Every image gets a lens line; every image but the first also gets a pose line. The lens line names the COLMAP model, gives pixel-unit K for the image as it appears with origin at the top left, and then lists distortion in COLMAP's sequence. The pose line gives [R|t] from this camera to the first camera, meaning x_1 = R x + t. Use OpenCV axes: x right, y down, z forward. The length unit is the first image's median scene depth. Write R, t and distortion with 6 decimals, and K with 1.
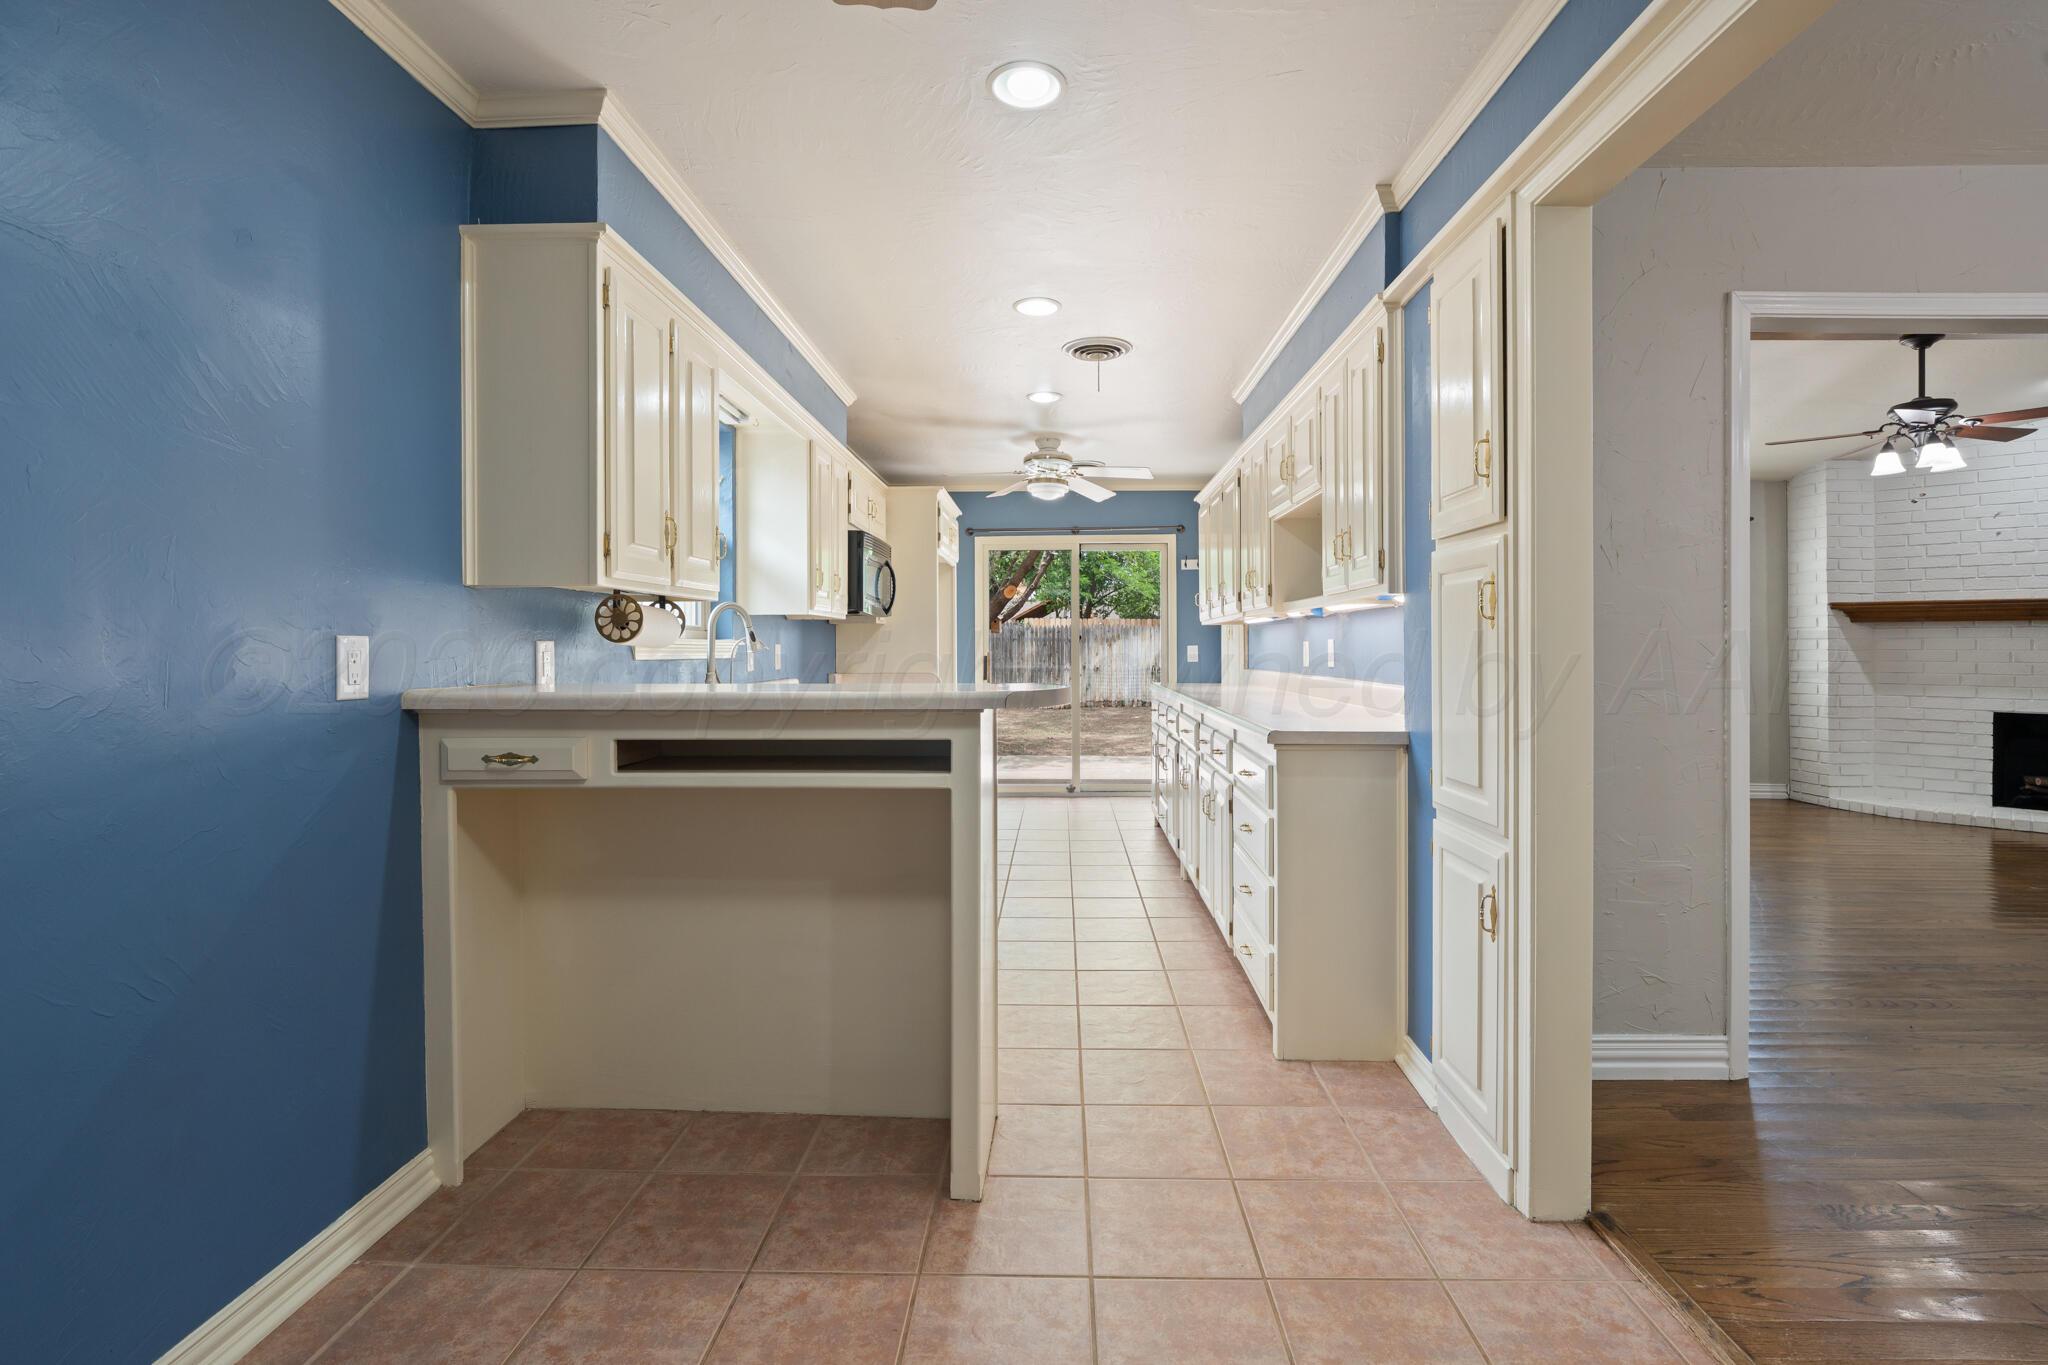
lens RADIAL K [[920.8, 0, 1036.0], [0, 920.8, 664.6], [0, 0, 1]] dist [-0.010653, 0.000278]
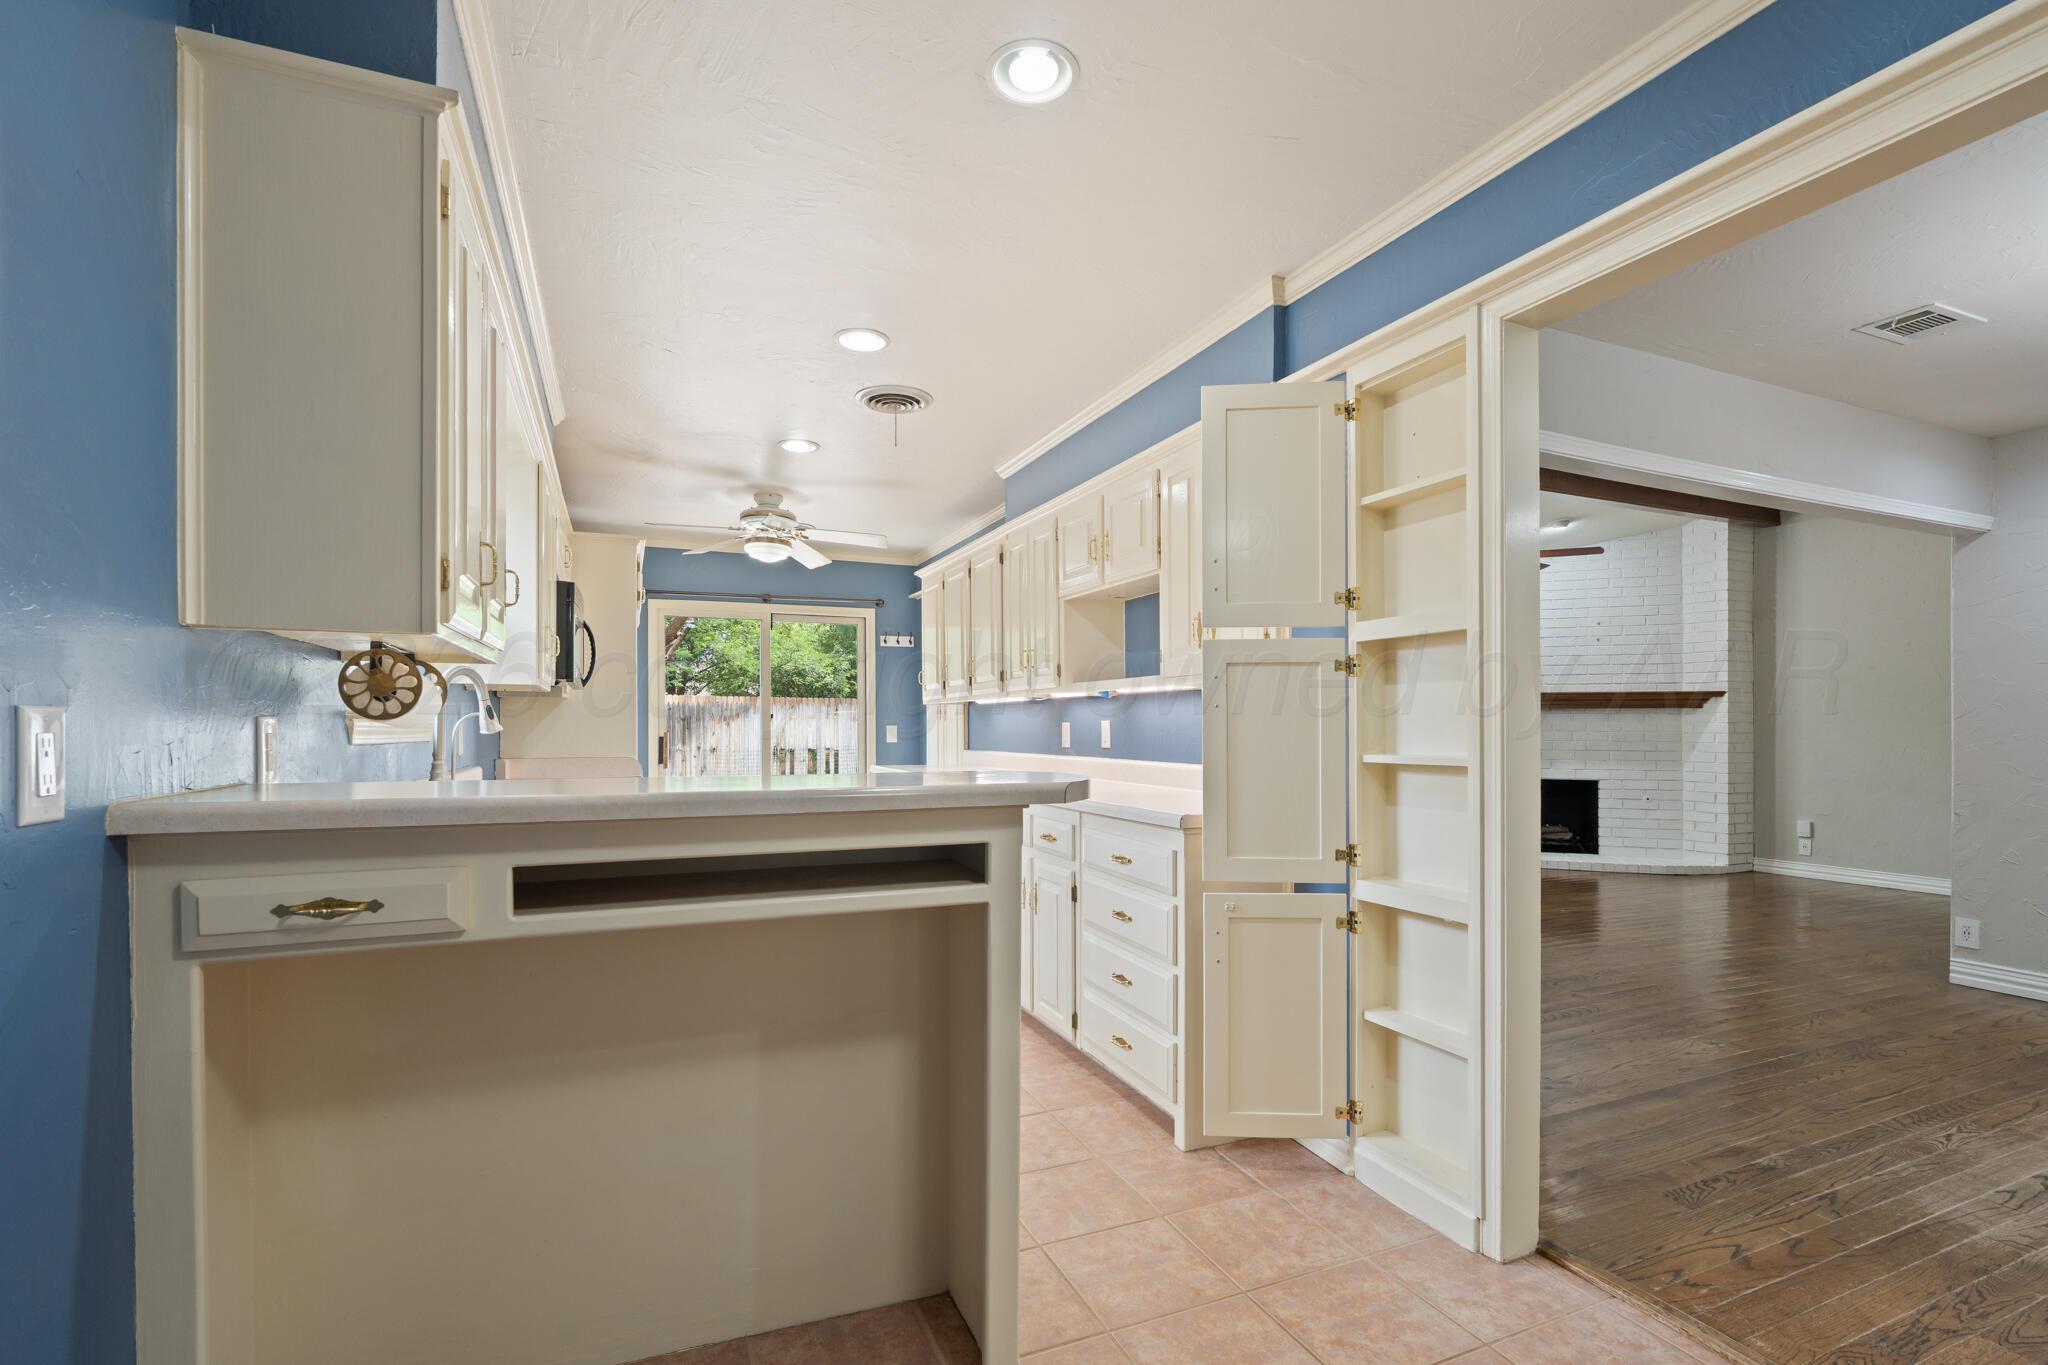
lens RADIAL K [[923.6, 0, 1020.4], [0, 923.6, 742.2], [0, 0, 1]] dist [-0.014397, 0.000383]
pose [[0.909661, -0.003505, 0.415336, -0.306027], [0.004223, 0.999991, -0.000812, -0.004795], [-0.415329, 0.002493, 0.909668, 0.185107]]
